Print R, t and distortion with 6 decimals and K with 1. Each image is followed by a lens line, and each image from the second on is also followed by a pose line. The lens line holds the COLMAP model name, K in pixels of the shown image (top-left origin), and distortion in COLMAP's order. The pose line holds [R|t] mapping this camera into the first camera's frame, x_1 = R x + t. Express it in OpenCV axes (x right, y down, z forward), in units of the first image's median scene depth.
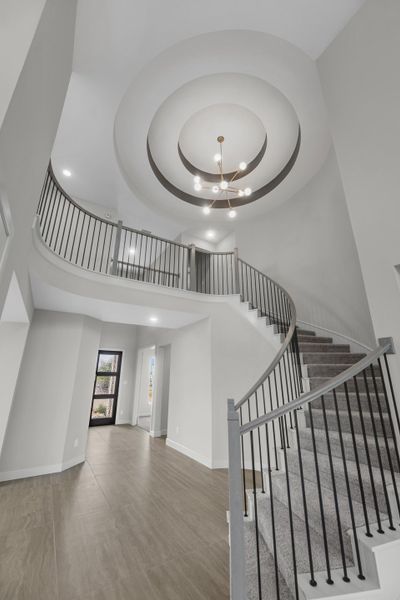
lens RADIAL K [[245.9, 0, 203.6], [0, 245.9, 300.6], [0, 0, 1]] dist [0.013531, 0.000111]
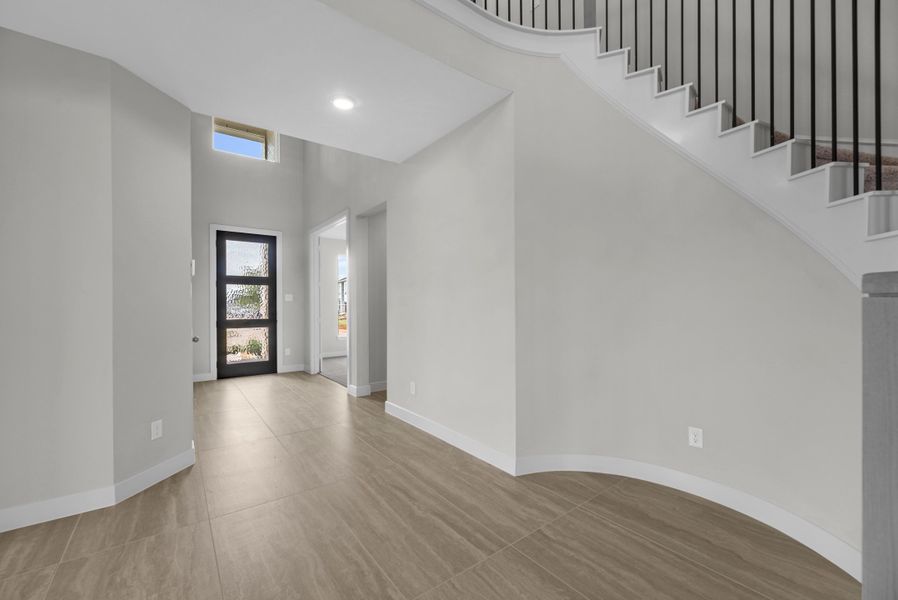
lens RADIAL K [[368.1, 0, 445.0], [0, 368.1, 305.1], [0, 0, 1]] dist [0.013531, 0.000111]
pose [[0.996248, -0.007662, 0.086202, -0.091371], [-0.018892, 0.952794, 0.303028, 0.157009], [-0.084455, -0.303520, 0.949075, 0.353397]]
